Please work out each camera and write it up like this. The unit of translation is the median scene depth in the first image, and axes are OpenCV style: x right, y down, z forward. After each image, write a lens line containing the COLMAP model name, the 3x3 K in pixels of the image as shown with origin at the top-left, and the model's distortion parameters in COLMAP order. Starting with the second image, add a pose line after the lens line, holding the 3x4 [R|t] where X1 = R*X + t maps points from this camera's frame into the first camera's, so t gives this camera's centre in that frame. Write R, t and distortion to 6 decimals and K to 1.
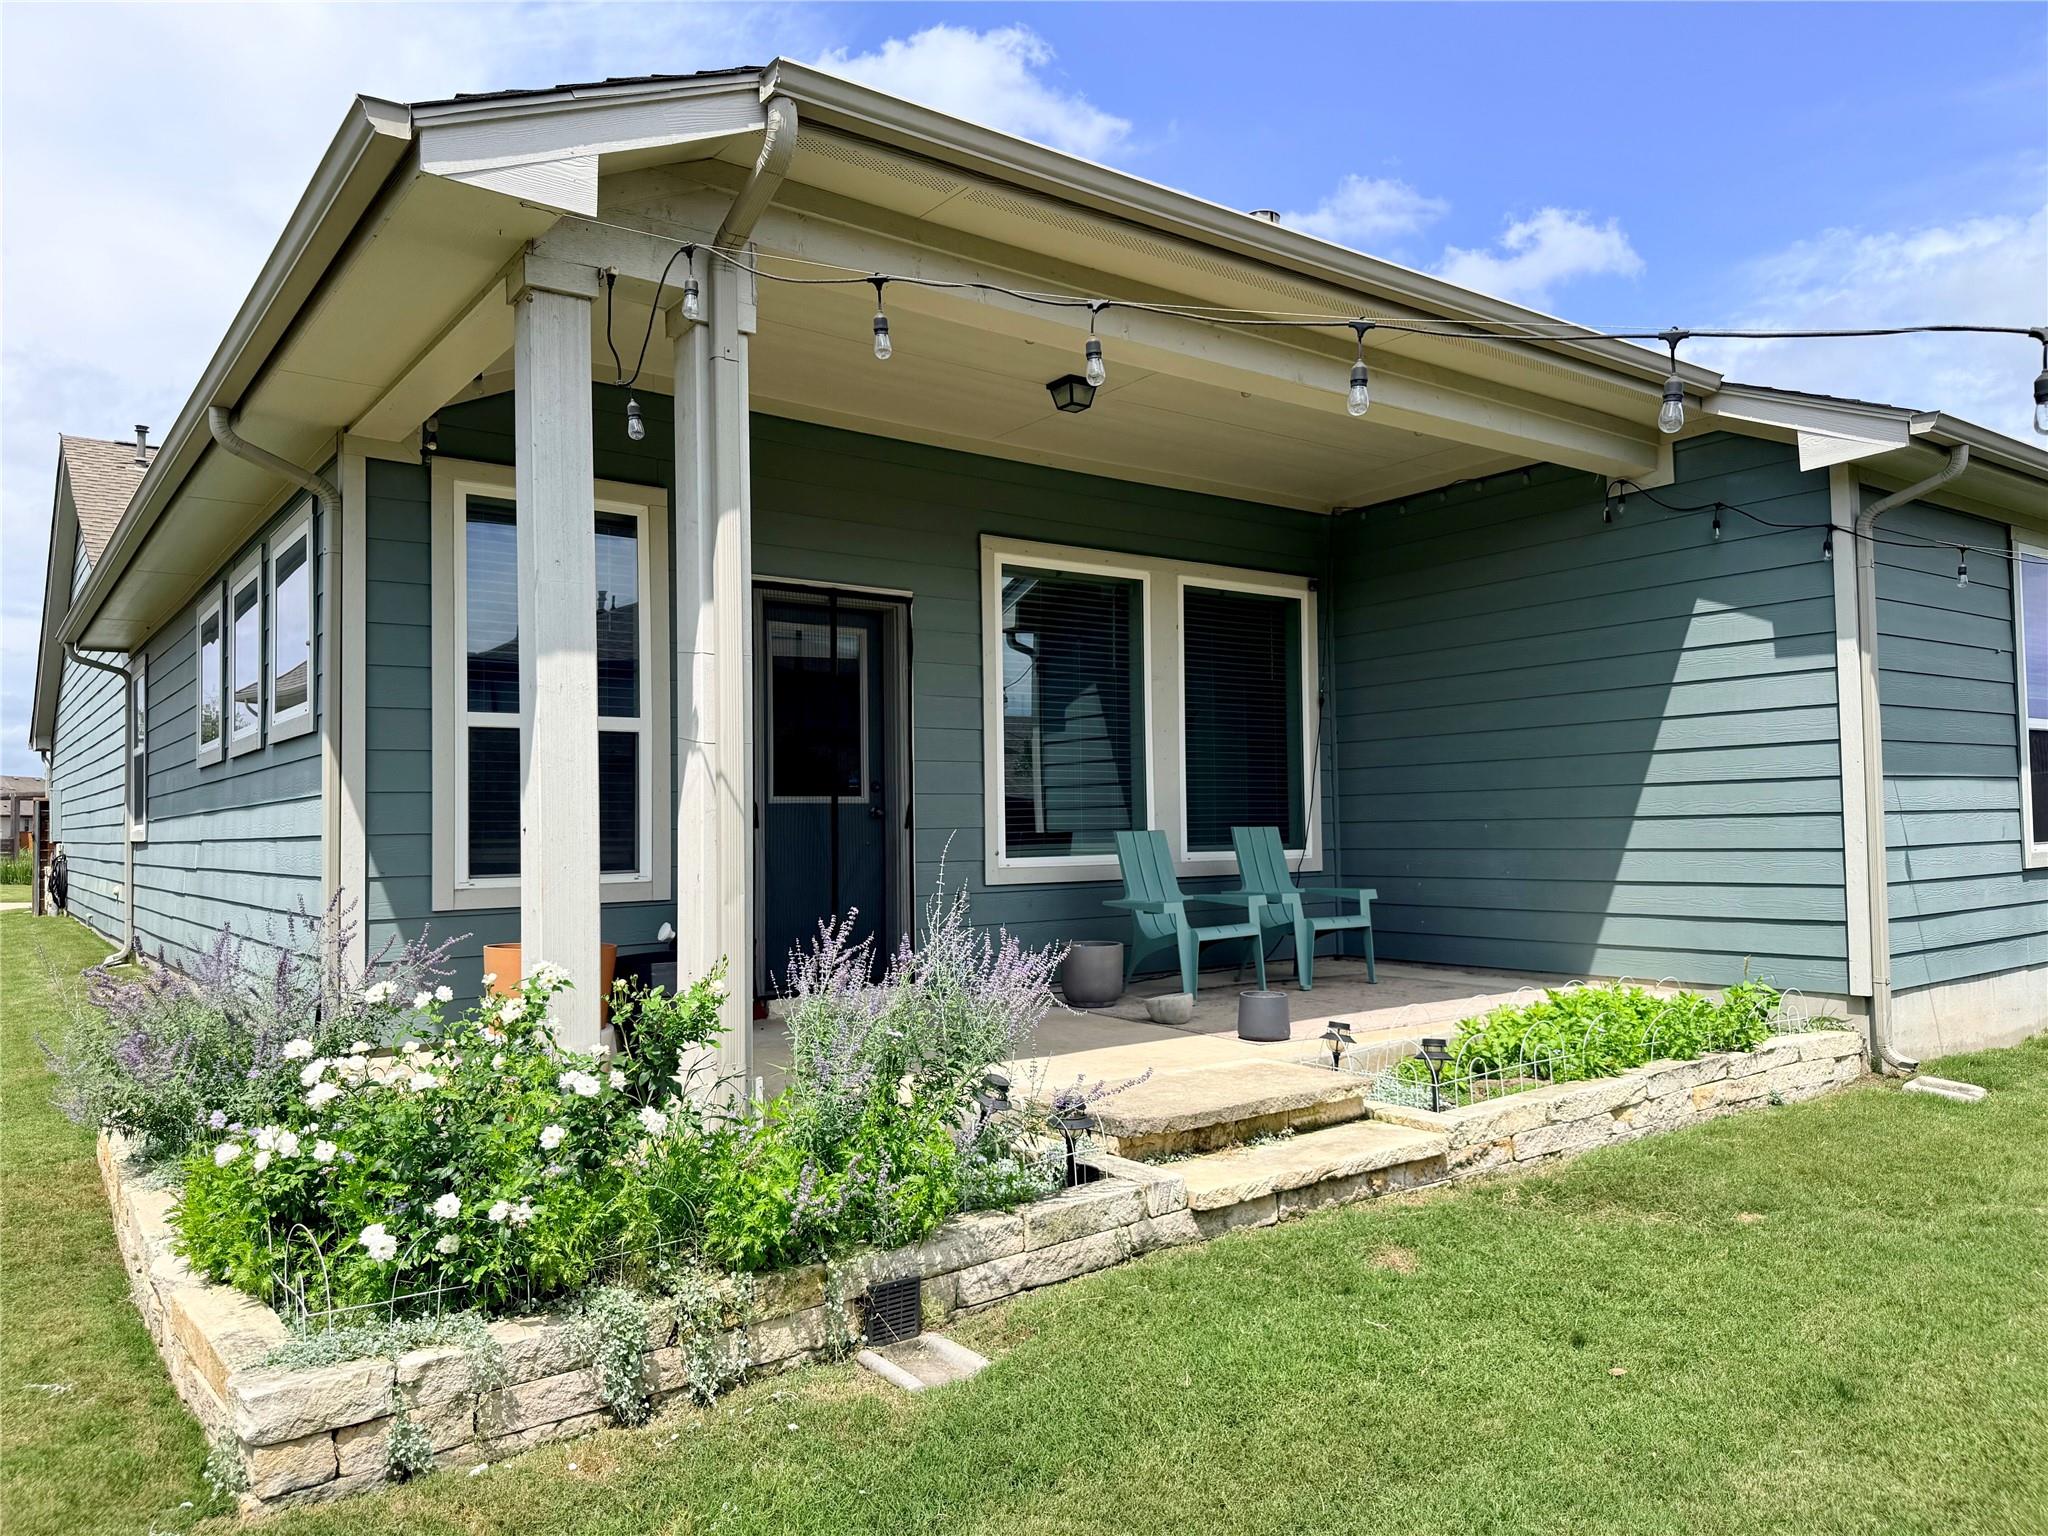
lens RADIAL K [[1434.6, 0, 1016.3], [0, 1434.6, 766.1], [0, 0, 1]] dist [0.012601, -0.010978]
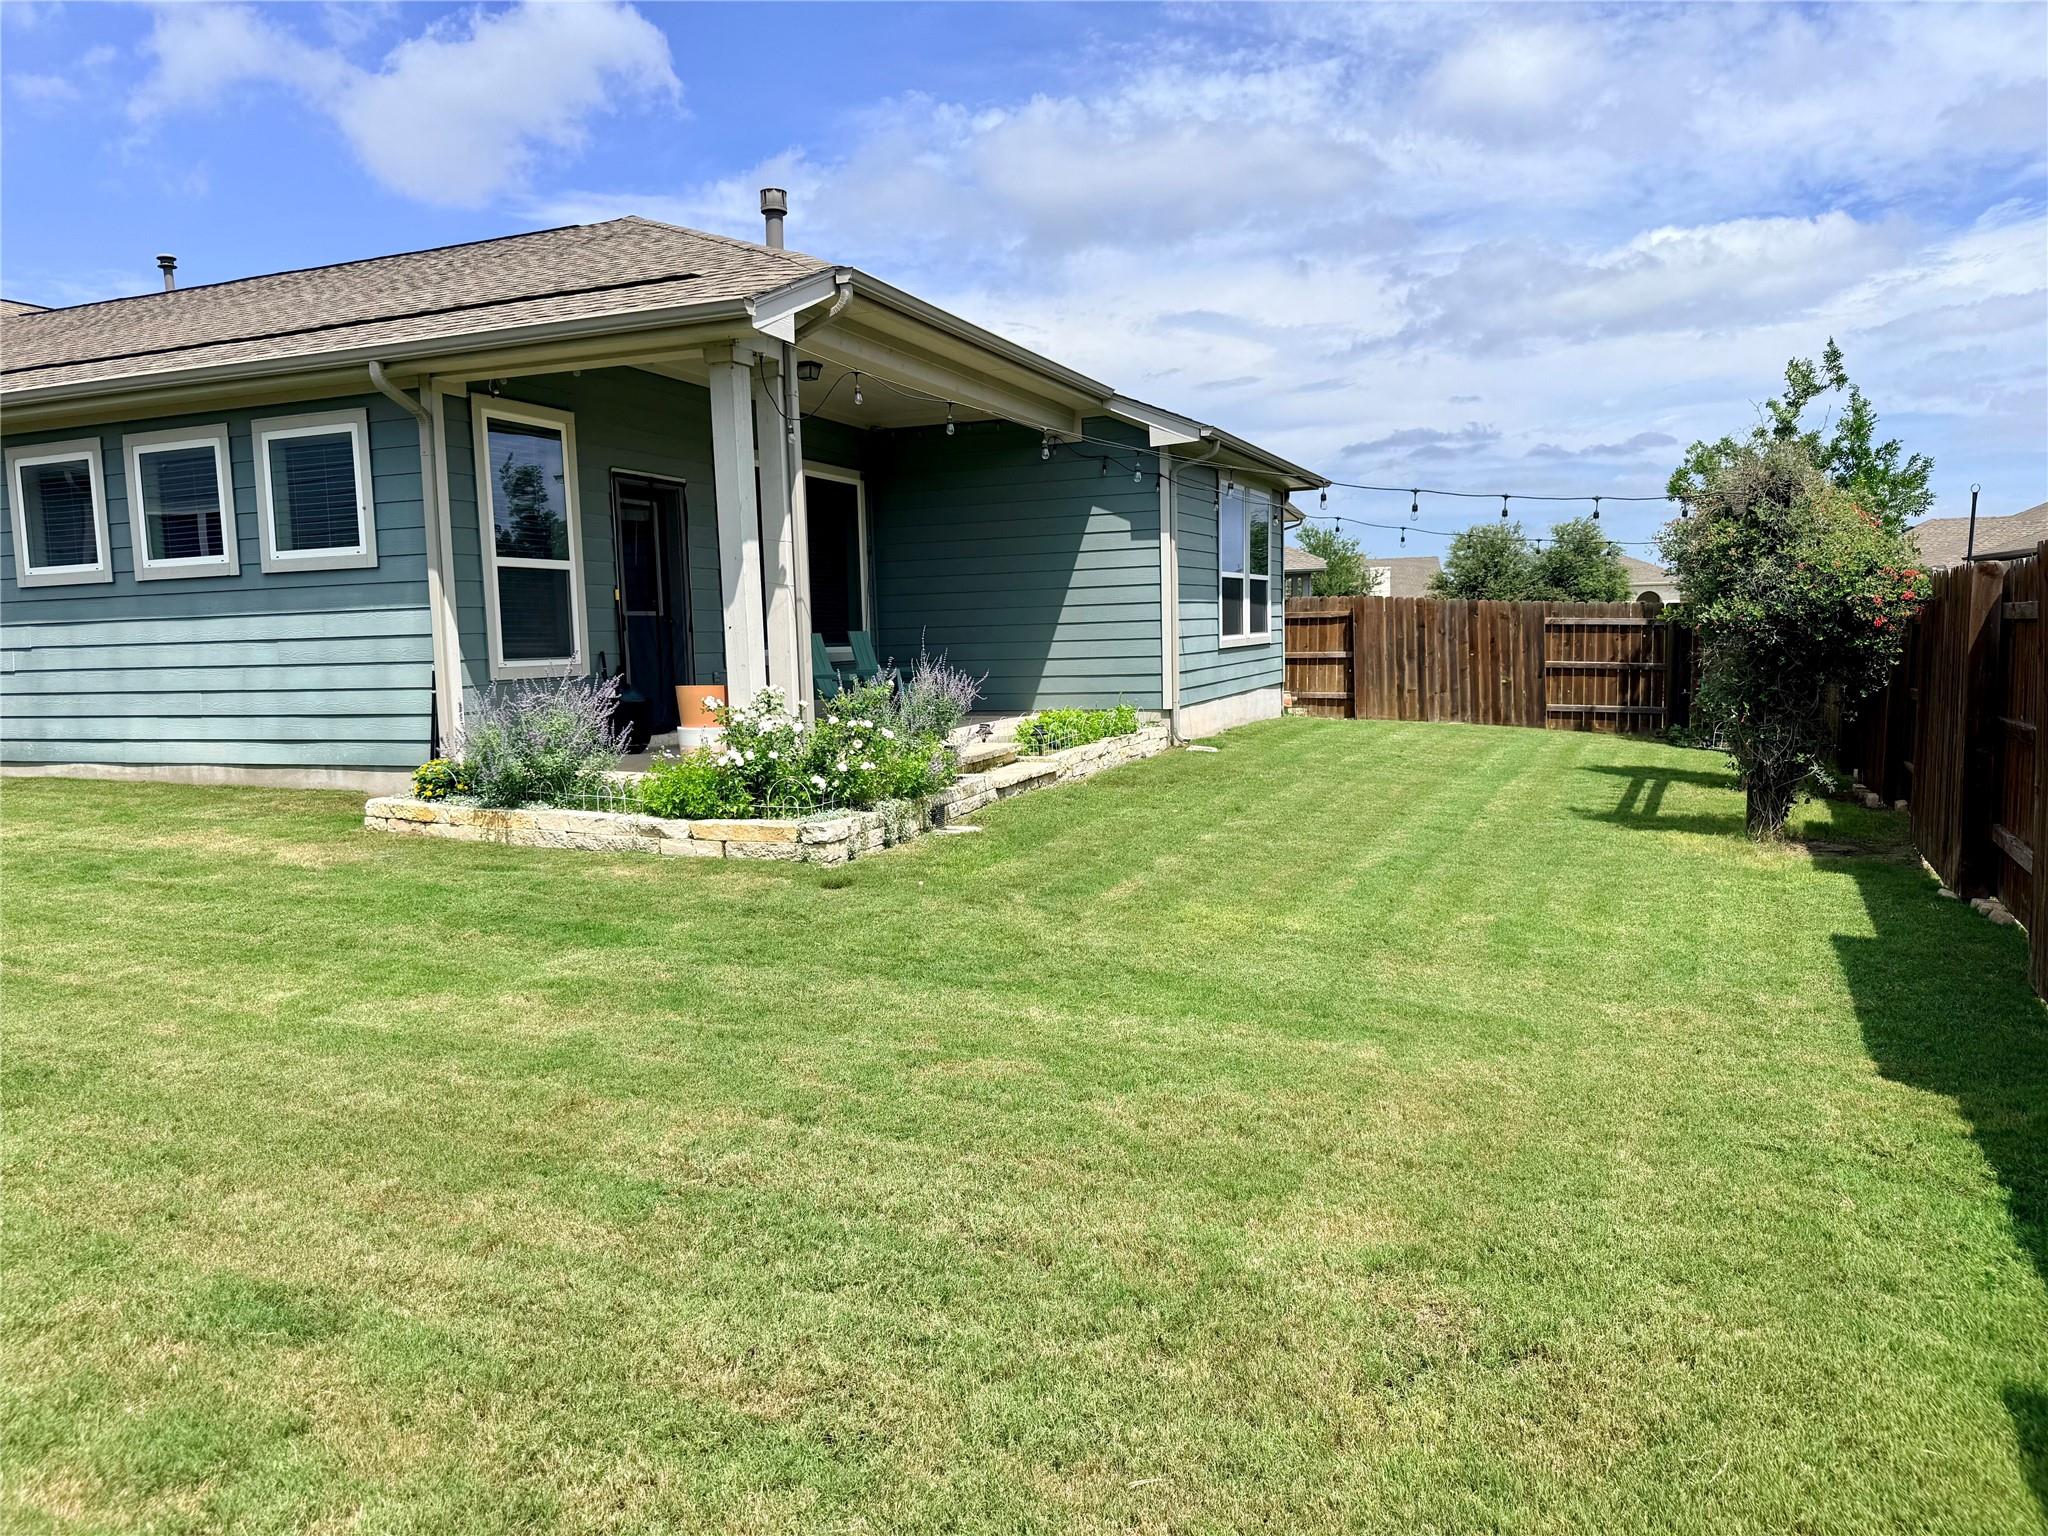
lens RADIAL K [[1434.6, 0, 1027.3], [0, 1434.6, 770.5], [0, 0, 1]] dist [0.012601, -0.010978]
pose [[0.845686, -0.056253, 0.530708, -0.667411], [-0.013856, 0.991780, 0.127205, -0.011859], [-0.533501, -0.114929, 0.837955, -0.614340]]
